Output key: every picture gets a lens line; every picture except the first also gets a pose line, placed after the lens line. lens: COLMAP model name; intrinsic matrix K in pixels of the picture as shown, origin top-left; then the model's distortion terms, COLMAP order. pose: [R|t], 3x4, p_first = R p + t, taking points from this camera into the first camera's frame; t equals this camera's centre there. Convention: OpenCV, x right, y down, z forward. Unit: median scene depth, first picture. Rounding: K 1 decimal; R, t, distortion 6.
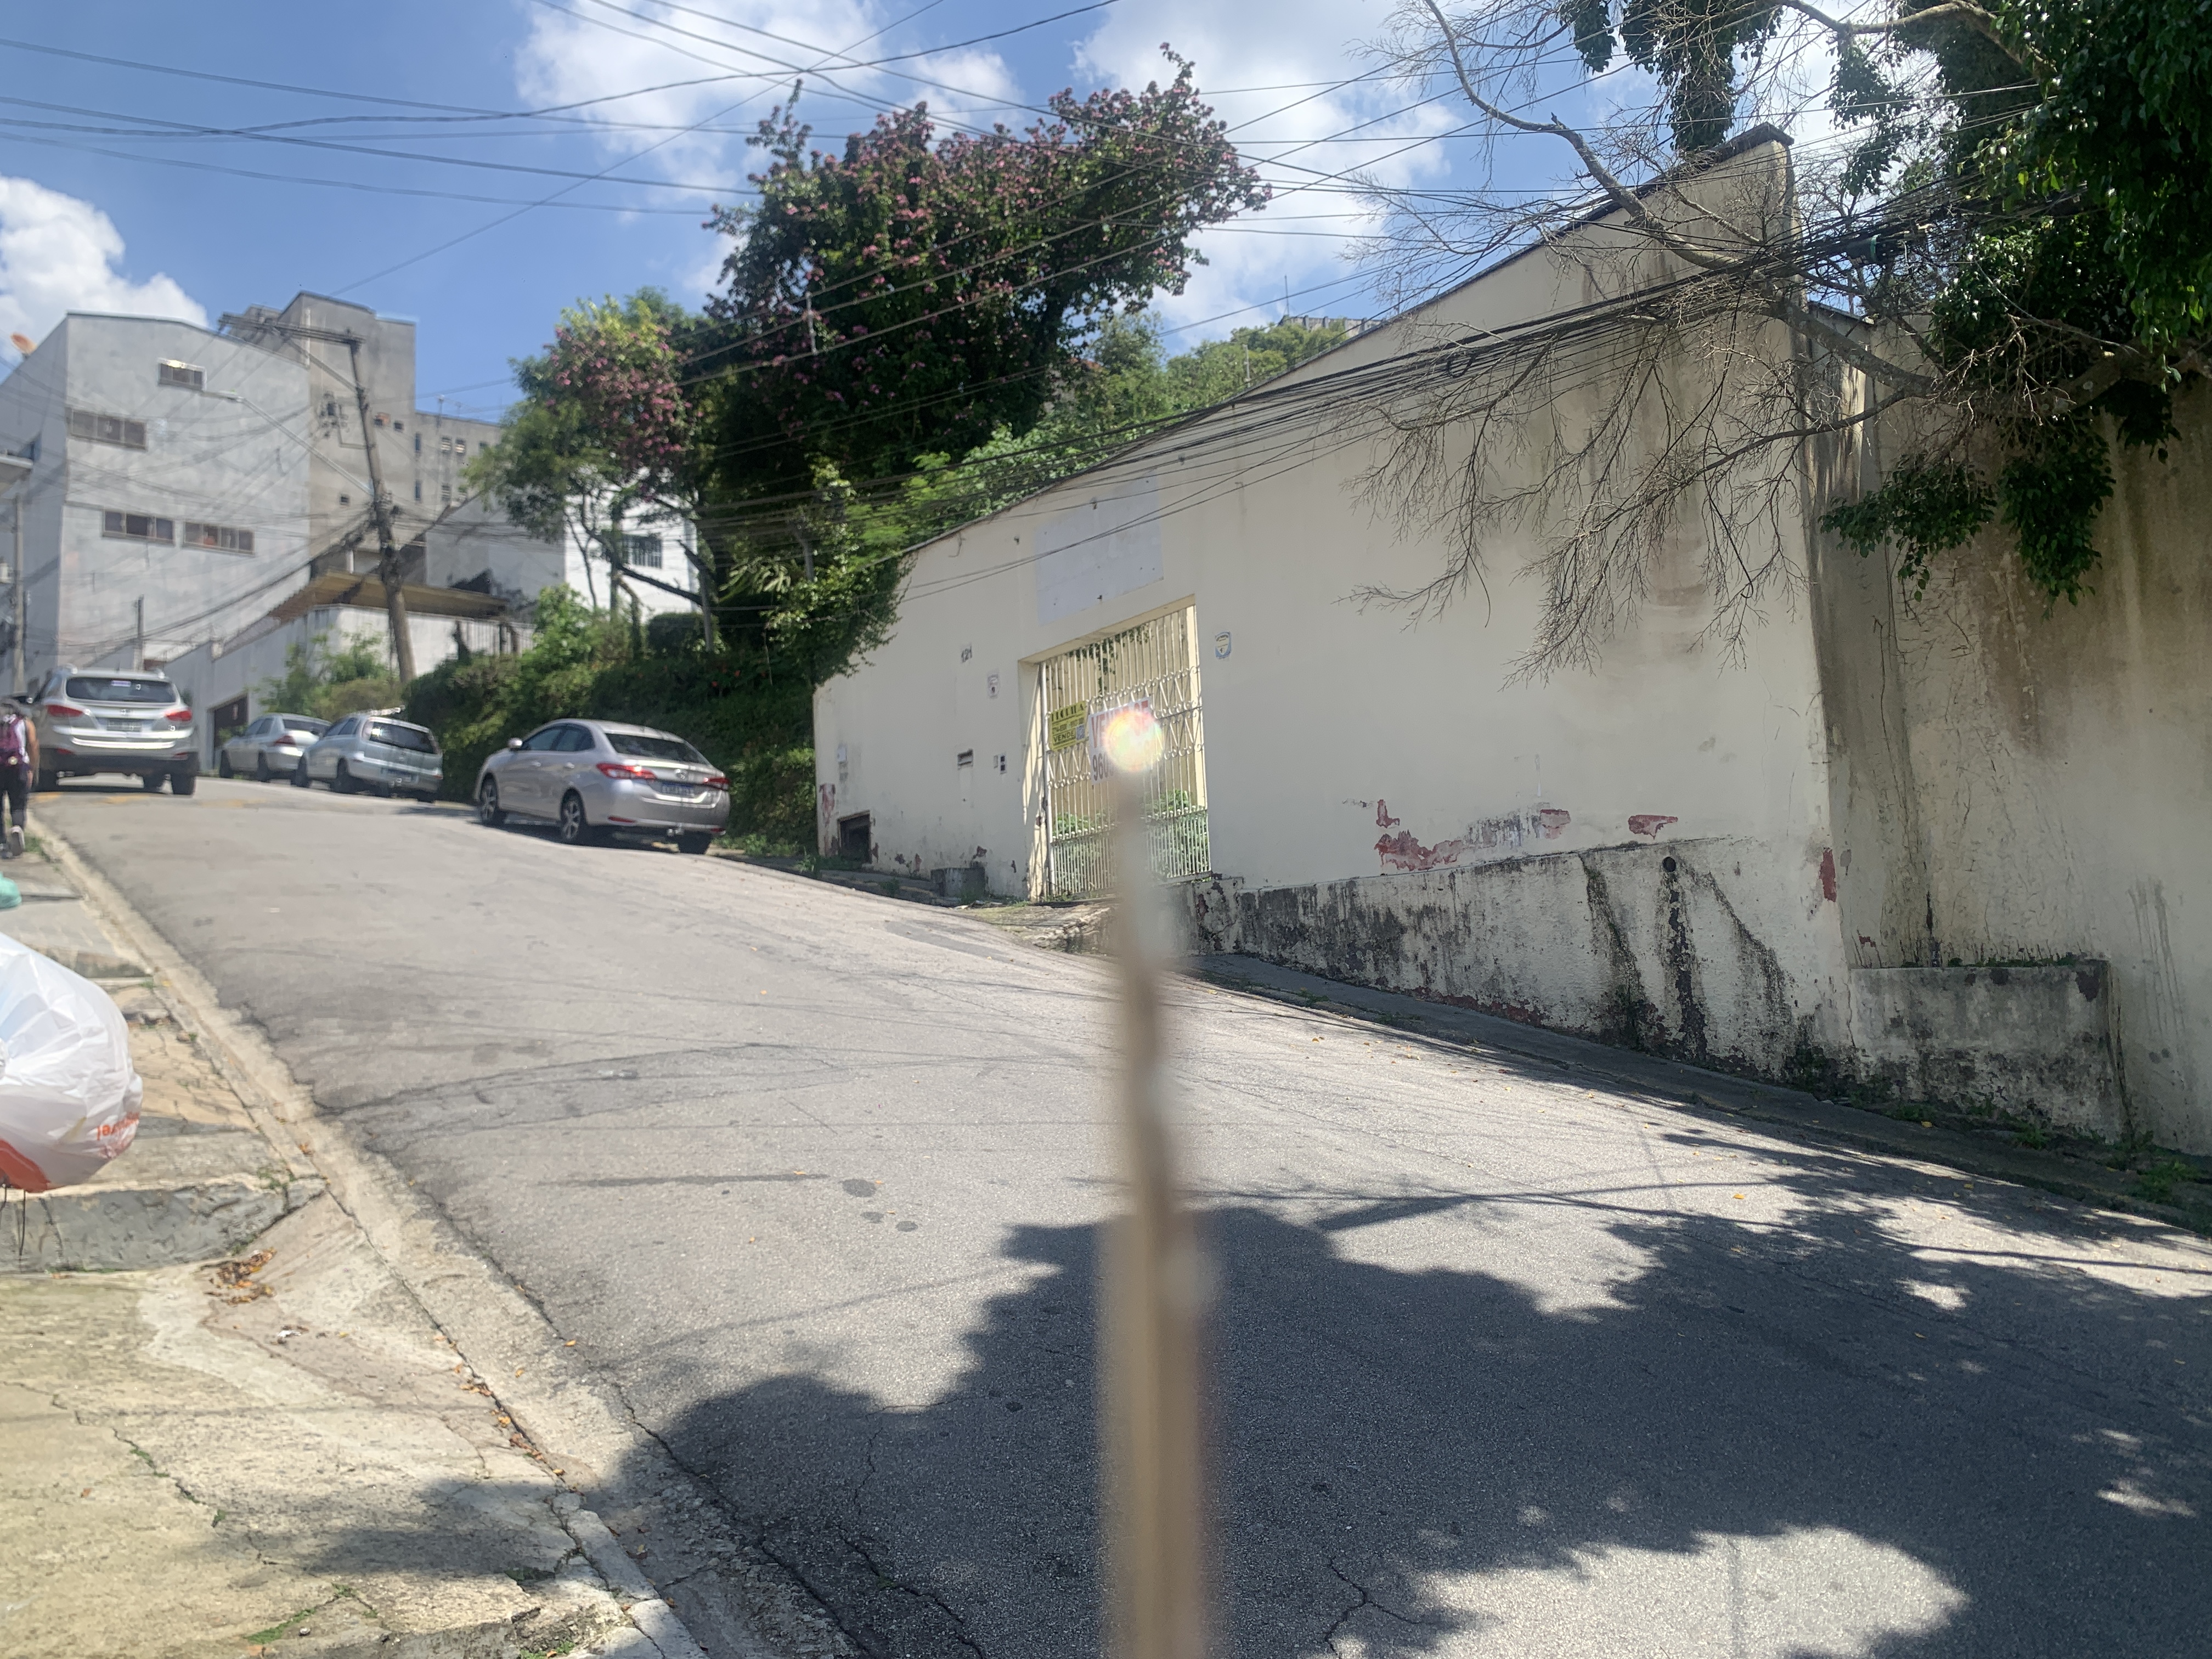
lens RADIAL K [[1655.1, 0, 1095.2], [0, 1655.1, 831.7], [0, 0, 1]] dist [0.066654, -0.120275]
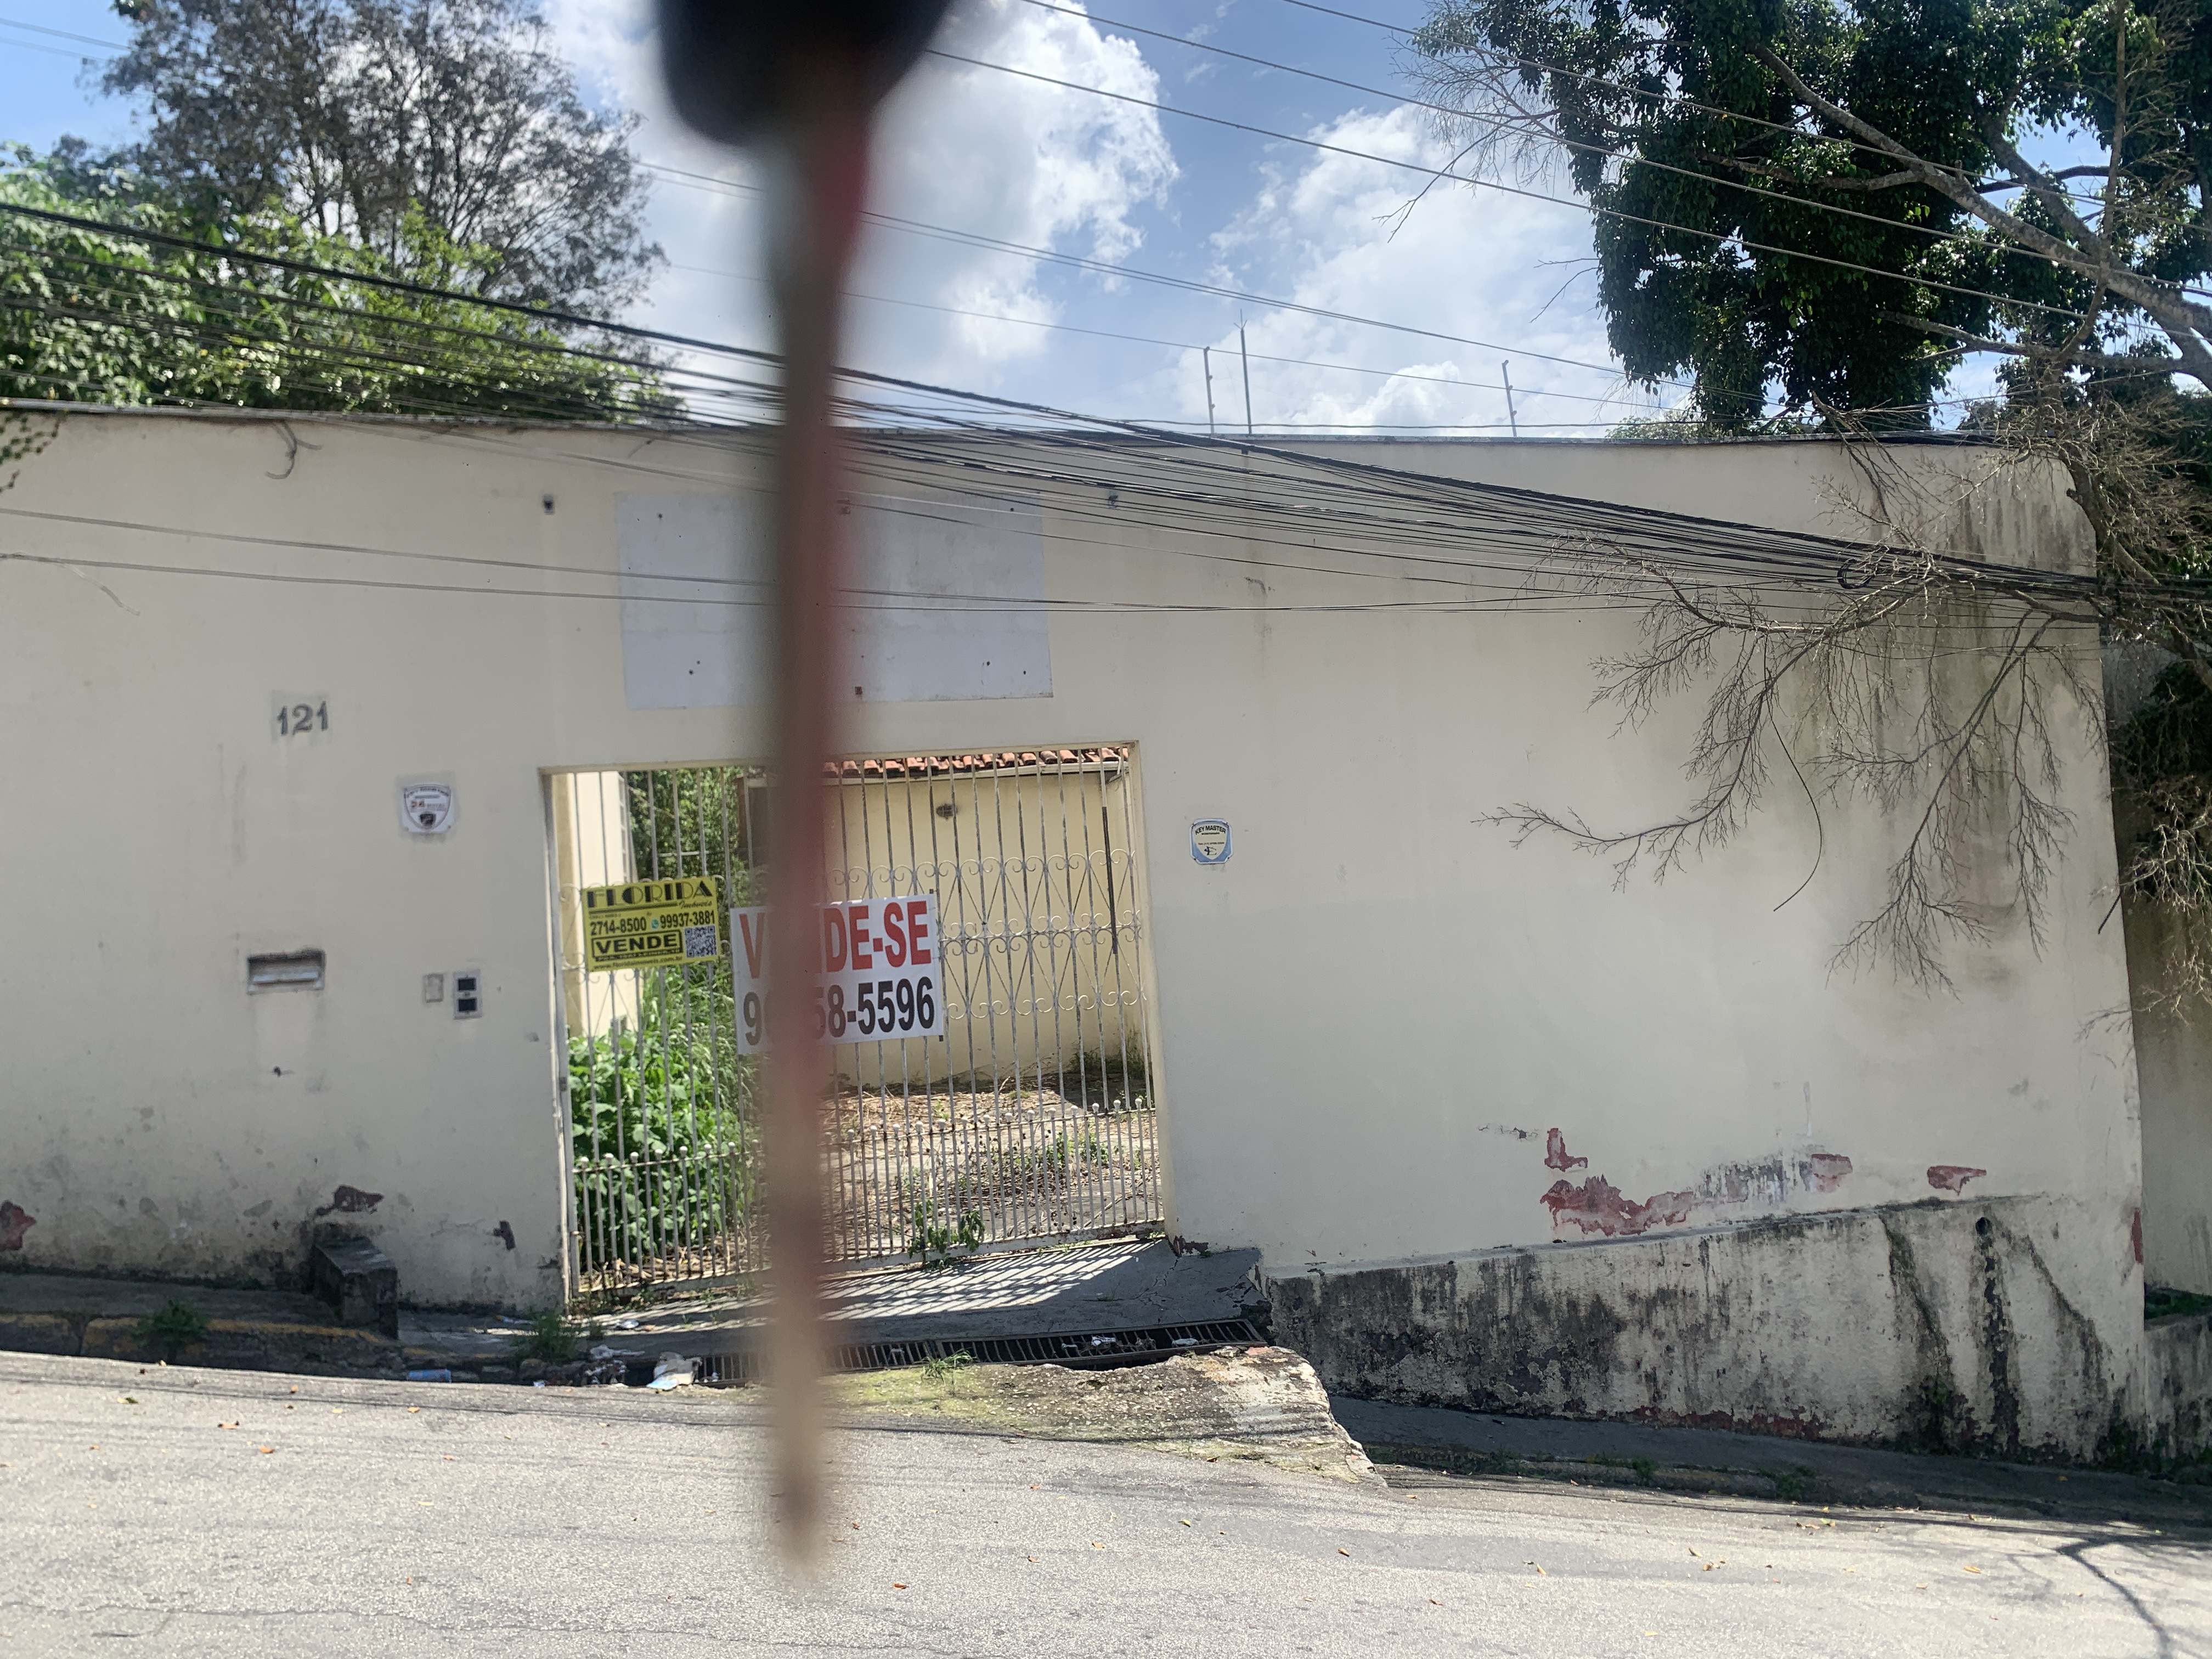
lens RADIAL K [[1689.0, 0, 1093.4], [0, 1689.0, 815.8], [0, 0, 1]] dist [0.002729, 0.016239]
pose [[0.387536, 0.079545, 0.918416, -0.576787], [-0.054050, 0.996517, -0.063502, -0.098217], [-0.920269, -0.025031, 0.390486, 0.959699]]
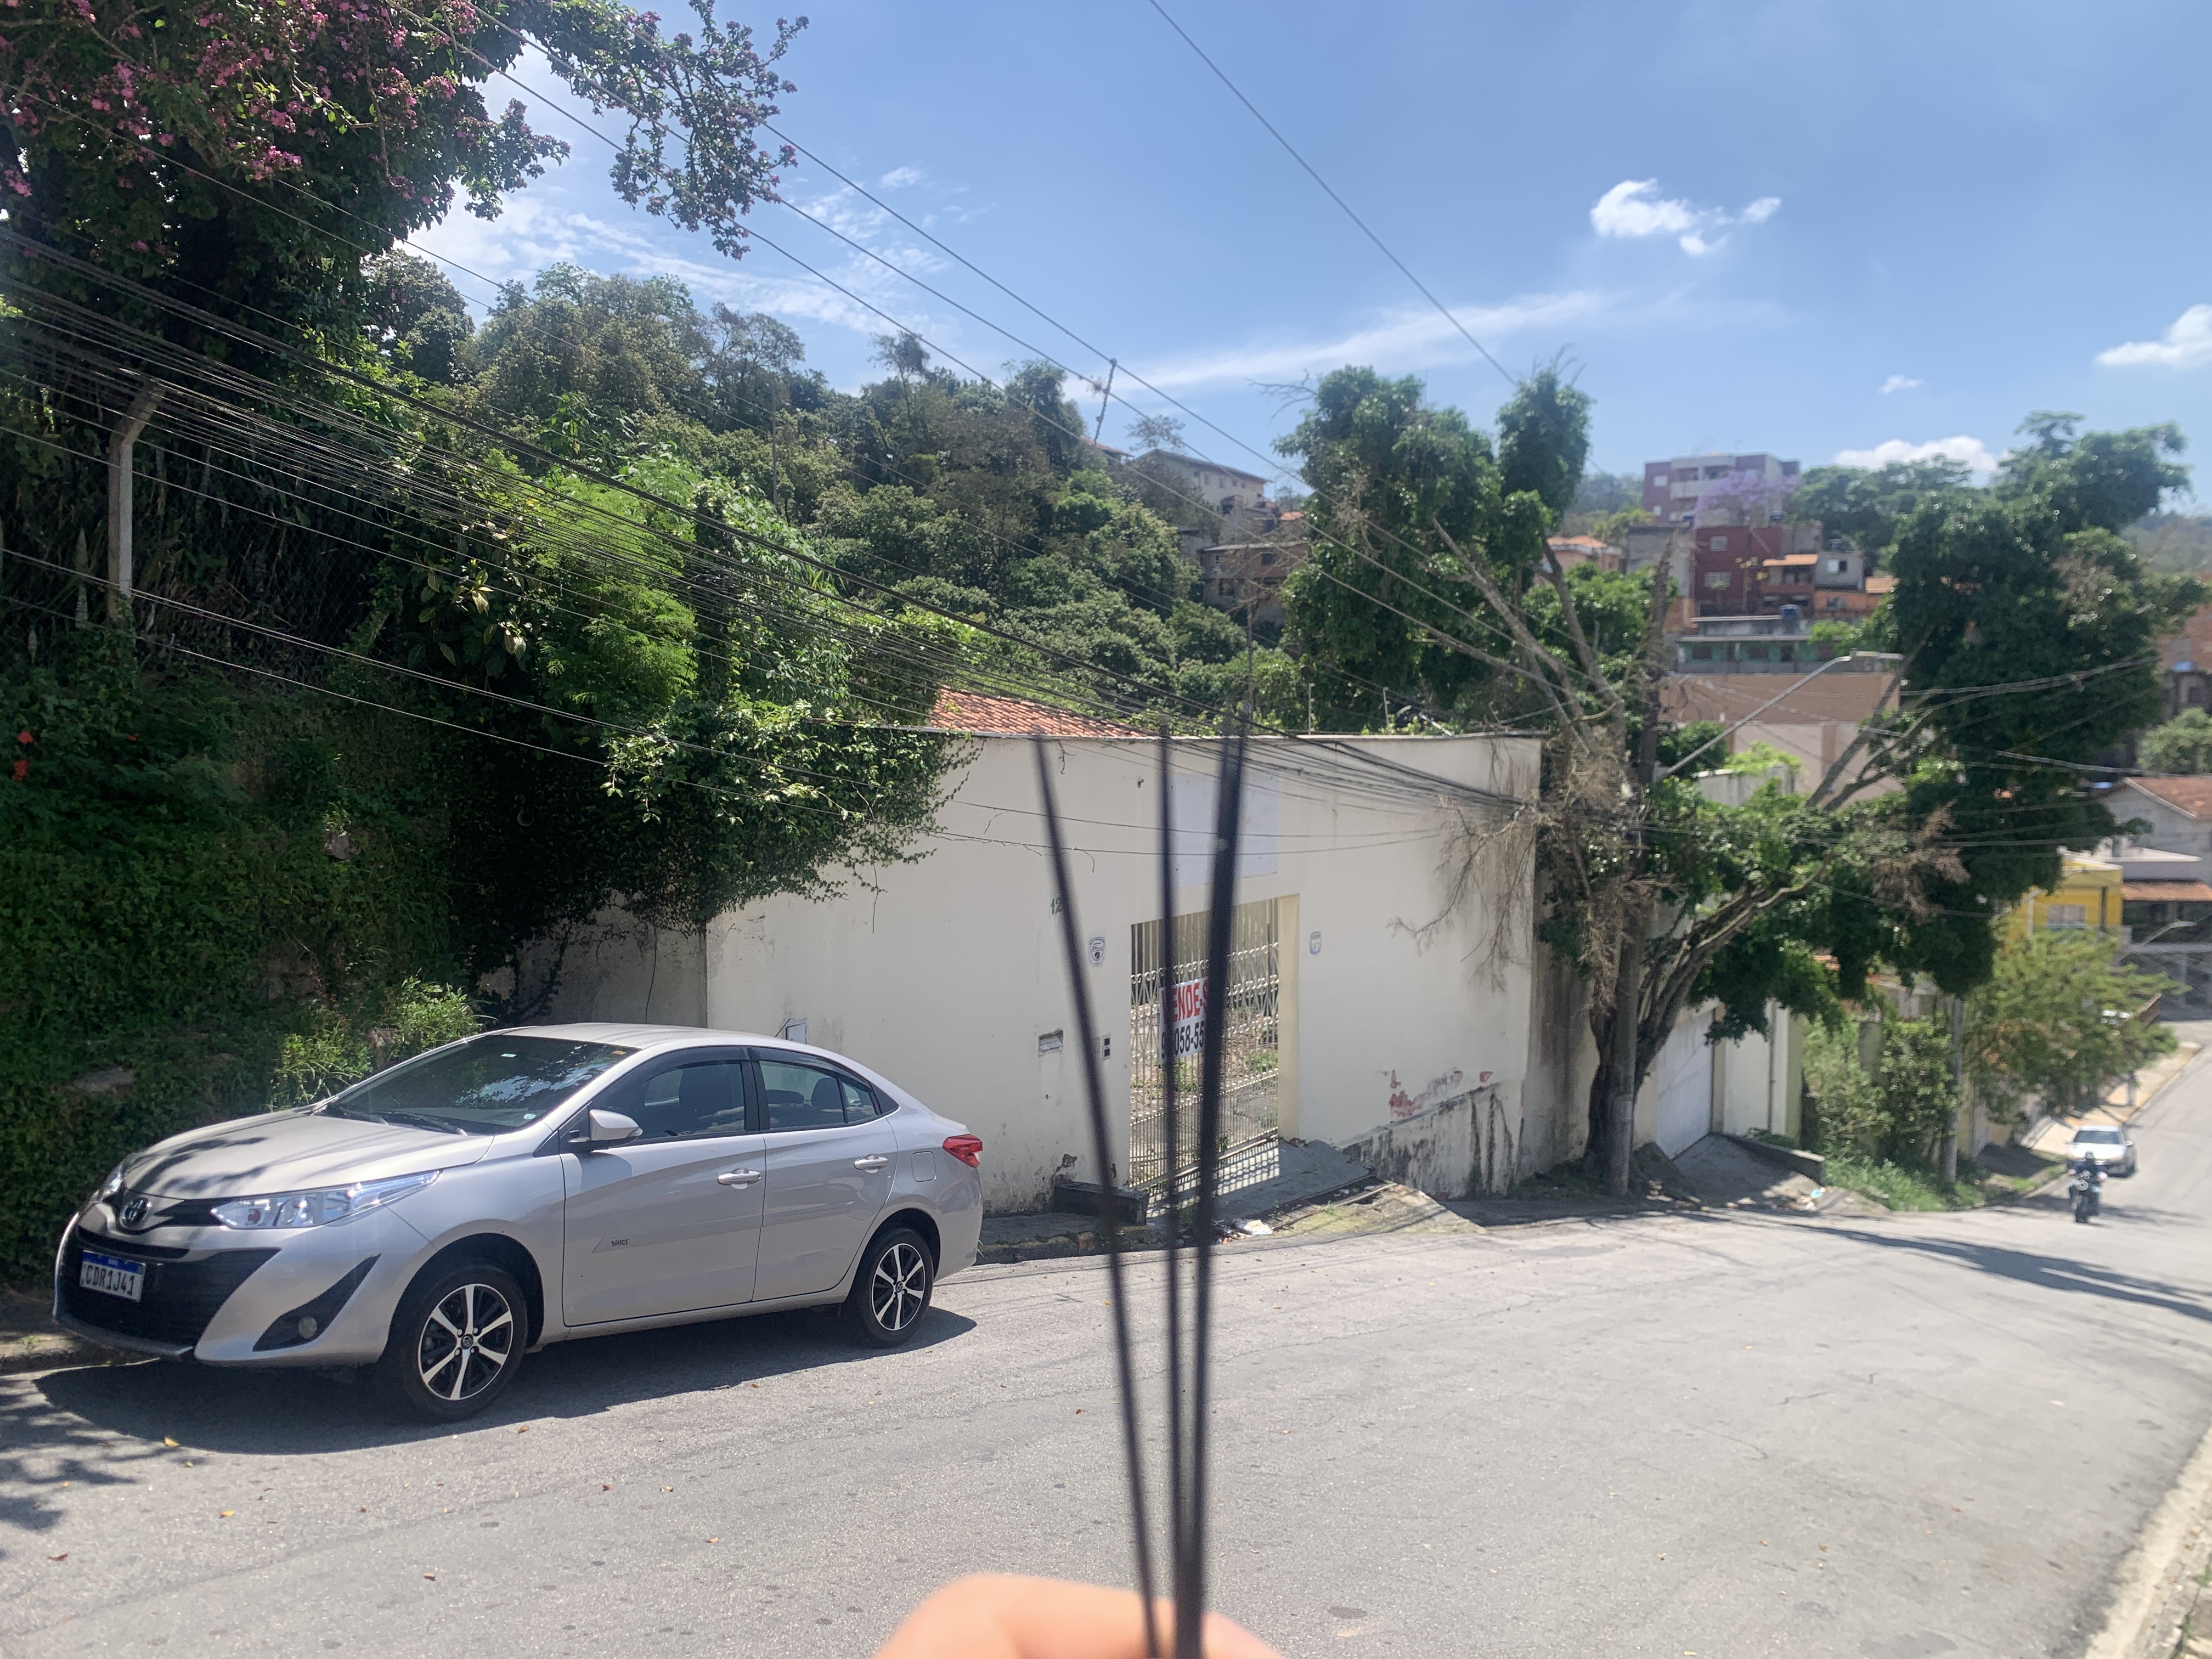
lens RADIAL K [[1685.1, 0, 1100.3], [0, 1685.1, 779.8], [0, 0, 1]] dist [0.014340, -0.000334]
pose [[-0.291865, -0.000979, 0.956459, -1.216798], [-0.100530, 0.994492, -0.029659, -0.211921], [-0.951162, -0.104809, -0.290356, 1.791011]]
